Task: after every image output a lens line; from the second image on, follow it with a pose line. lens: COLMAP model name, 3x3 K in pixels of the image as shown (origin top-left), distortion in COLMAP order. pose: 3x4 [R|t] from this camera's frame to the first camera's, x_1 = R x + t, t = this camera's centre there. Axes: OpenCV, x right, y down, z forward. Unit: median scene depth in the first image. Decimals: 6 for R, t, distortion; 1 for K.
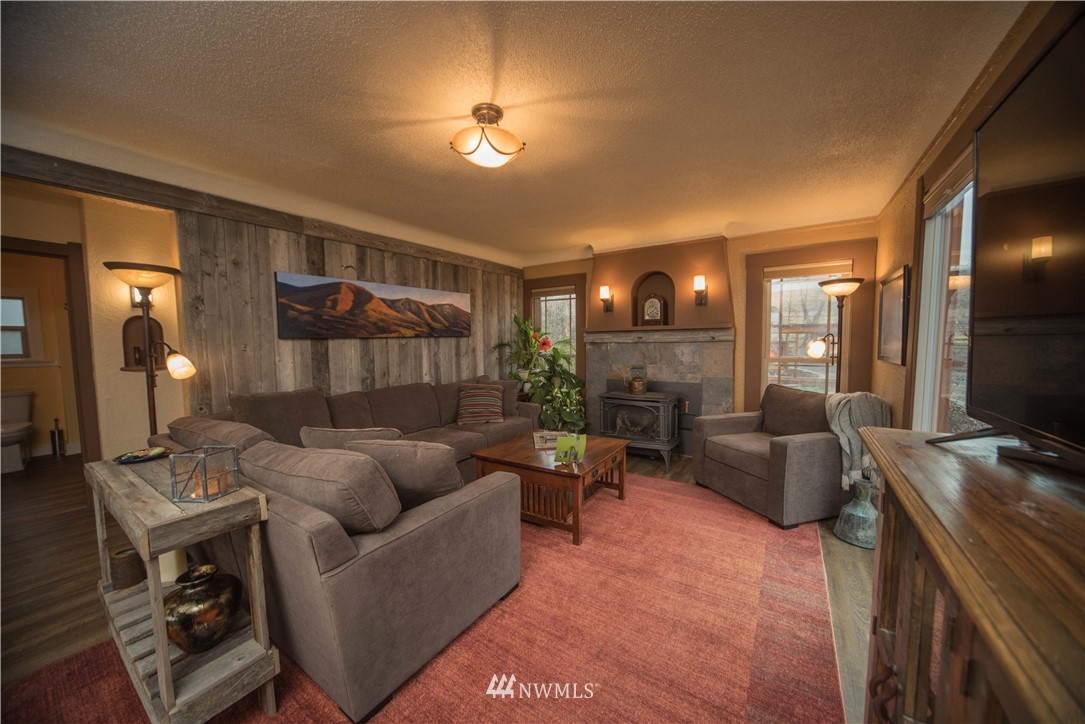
lens RADIAL K [[380.0, 0, 552.9], [0, 380.0, 366.9], [0, 0, 1]] dist [-0.007537, 0.000238]
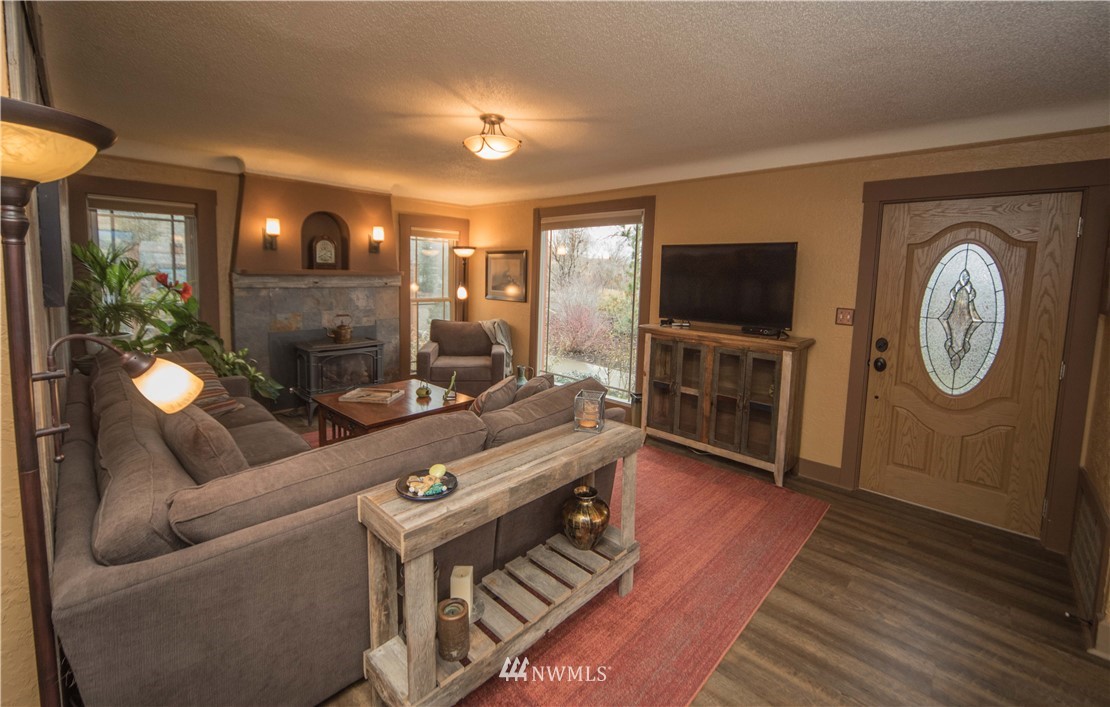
lens RADIAL K [[444.7, 0, 547.7], [0, 444.7, 313.5], [0, 0, 1]] dist [-0.013959, -0.000355]
pose [[0.194437, -0.073557, 0.978153, -0.748693], [0.040653, 0.996932, 0.066889, -0.054787], [-0.980072, 0.026759, 0.196831, 0.269734]]
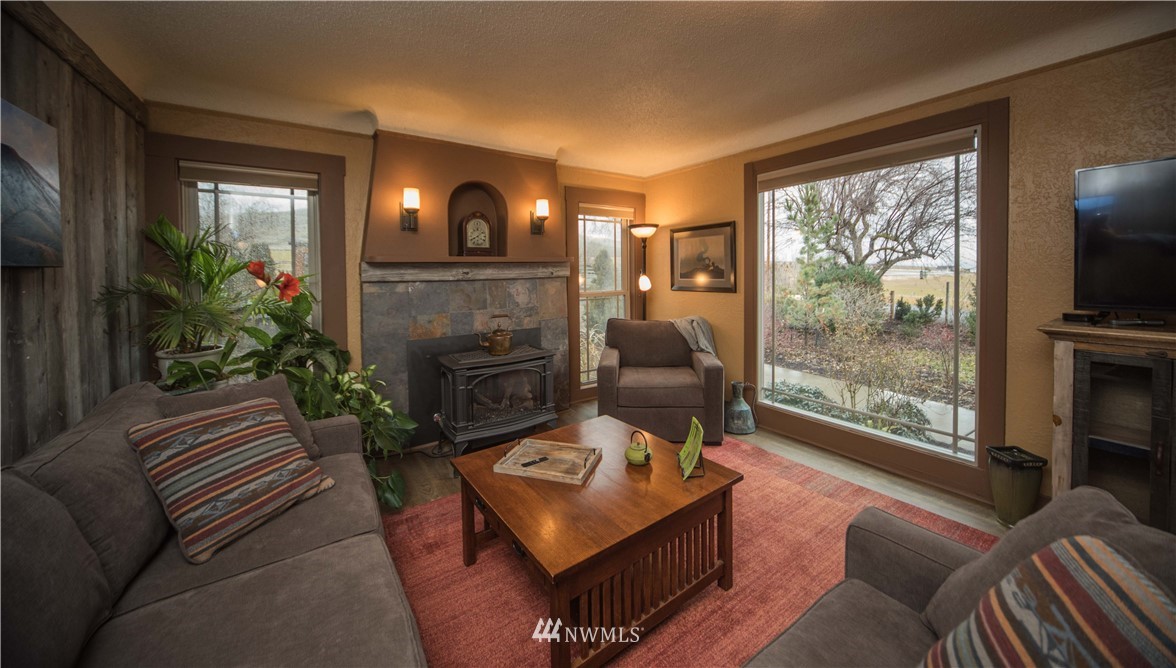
lens RADIAL K [[406.7, 0, 598.7], [0, 406.7, 278.6], [0, 0, 1]] dist [-0.014420, 0.000559]
pose [[0.376464, -0.011377, 0.926361, -0.386696], [0.073769, 0.997118, -0.017733, -0.038248], [-0.923490, 0.075012, 0.376218, 0.536115]]
